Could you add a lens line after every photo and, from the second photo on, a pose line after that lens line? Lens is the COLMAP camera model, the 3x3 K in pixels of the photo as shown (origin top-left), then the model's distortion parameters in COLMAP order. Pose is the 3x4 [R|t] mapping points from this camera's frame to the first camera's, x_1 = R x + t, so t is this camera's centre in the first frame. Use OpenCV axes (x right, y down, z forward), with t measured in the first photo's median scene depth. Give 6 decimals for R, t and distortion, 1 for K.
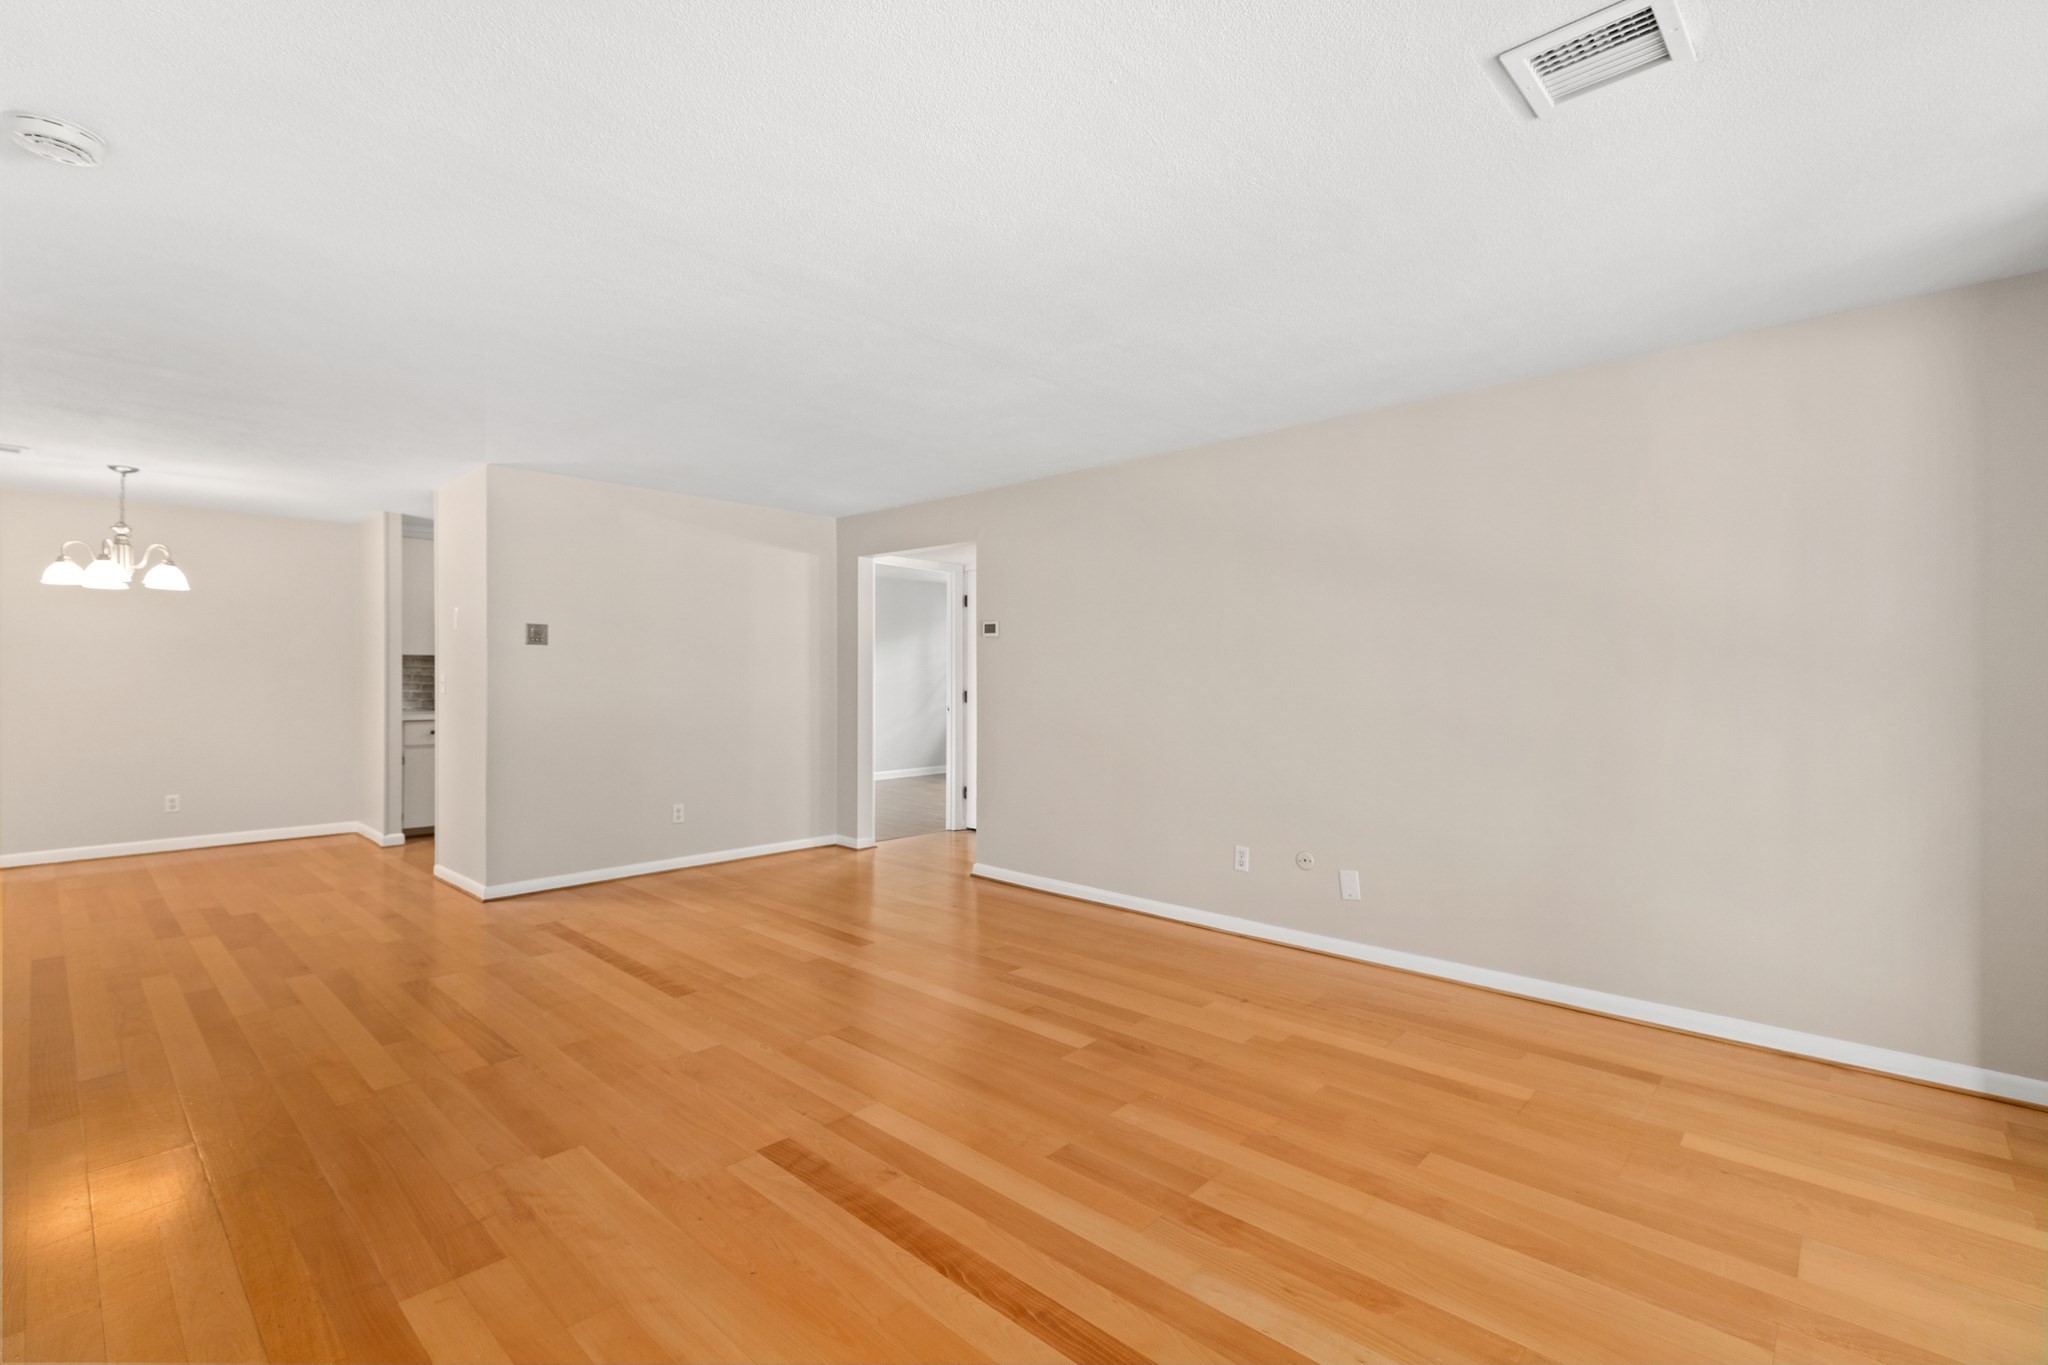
lens RADIAL K [[915.3, 0, 1023.6], [0, 915.3, 676.3], [0, 0, 1]] dist [-0.000399, 0.001374]
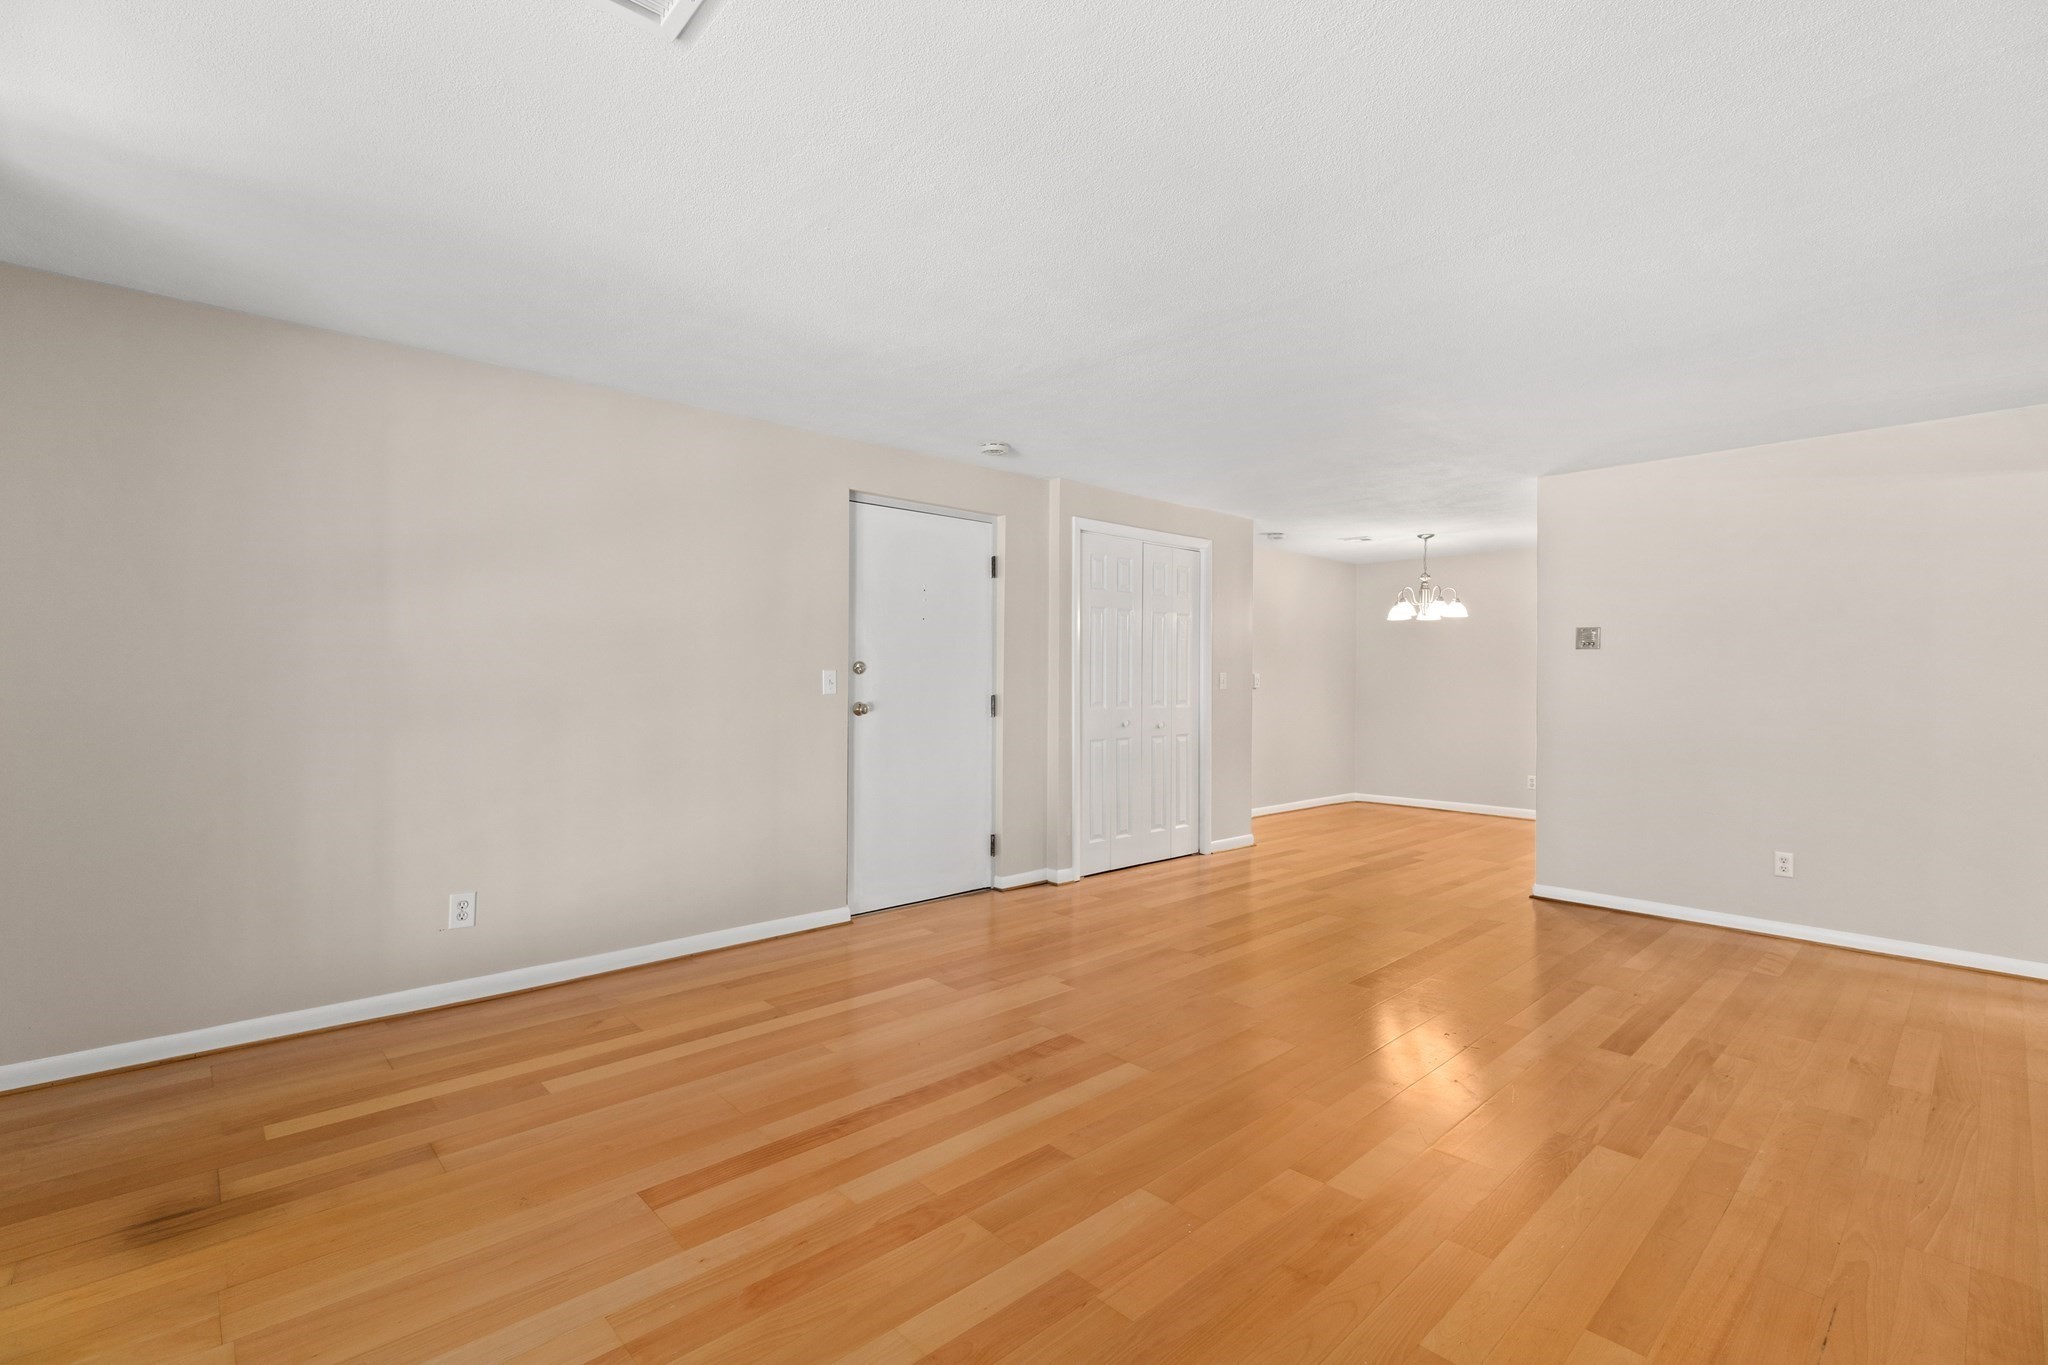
lens RADIAL K [[915.3, 0, 1018.5], [0, 915.3, 680.3], [0, 0, 1]] dist [-0.000399, 0.001374]
pose [[-0.075964, -0.000292, -0.997111, 0.772743], [-0.008324, 0.999965, 0.000341, 0.003561], [0.997076, 0.008326, -0.075964, 0.764682]]
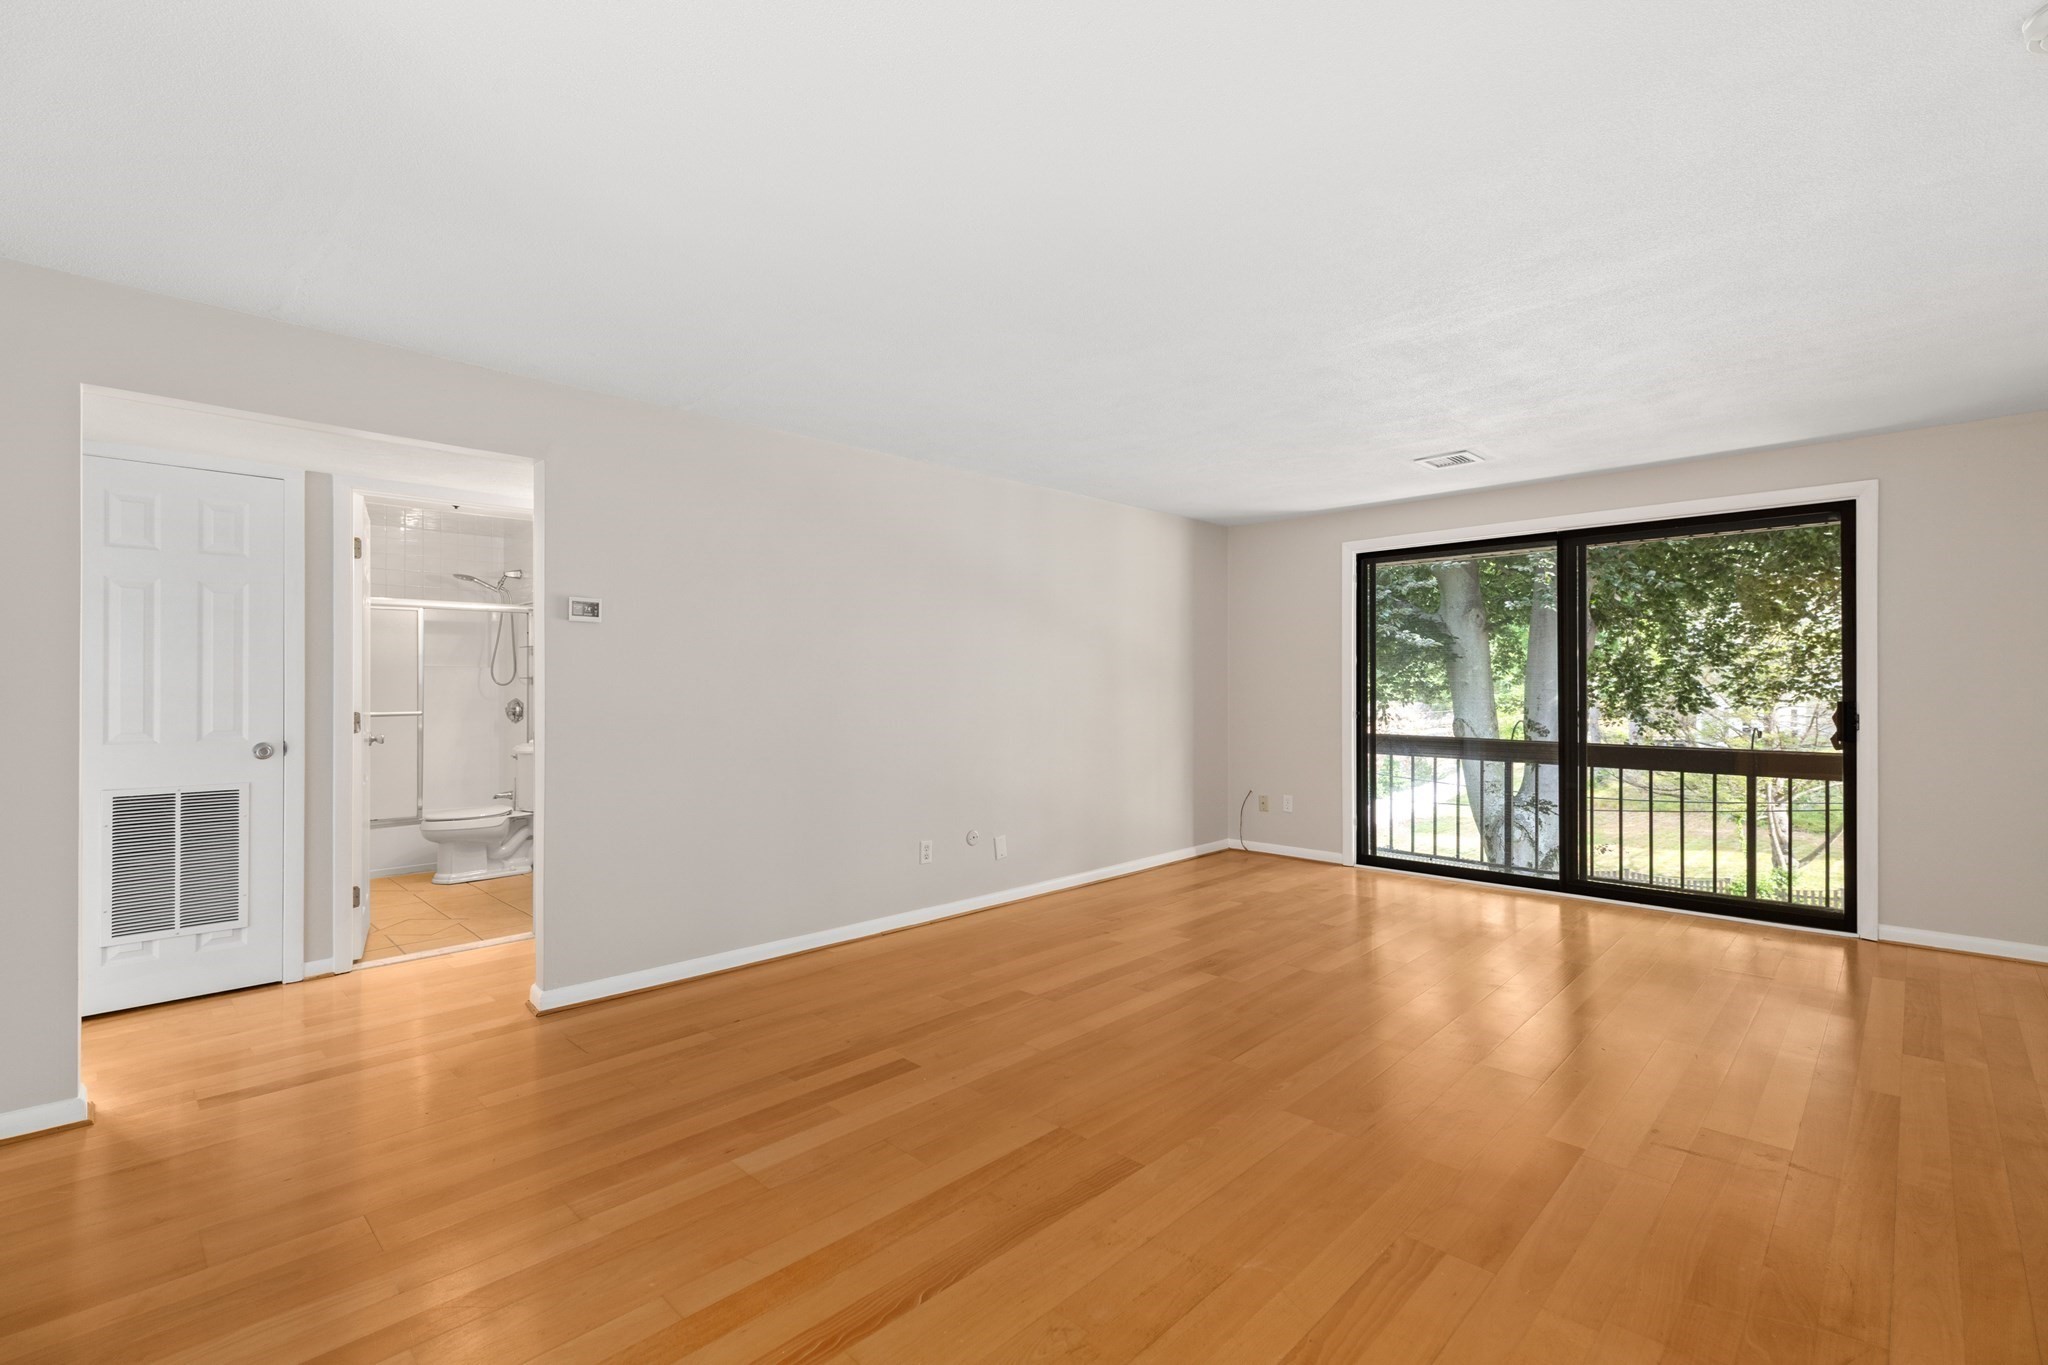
lens RADIAL K [[915.3, 0, 1017.4], [0, 915.3, 672.4], [0, 0, 1]] dist [-0.000399, 0.001374]
pose [[0.031907, 0.010974, 0.999431, -1.157410], [0.003619, 0.999932, -0.011095, -0.001992], [-0.999484, 0.003971, 0.031865, 1.173444]]
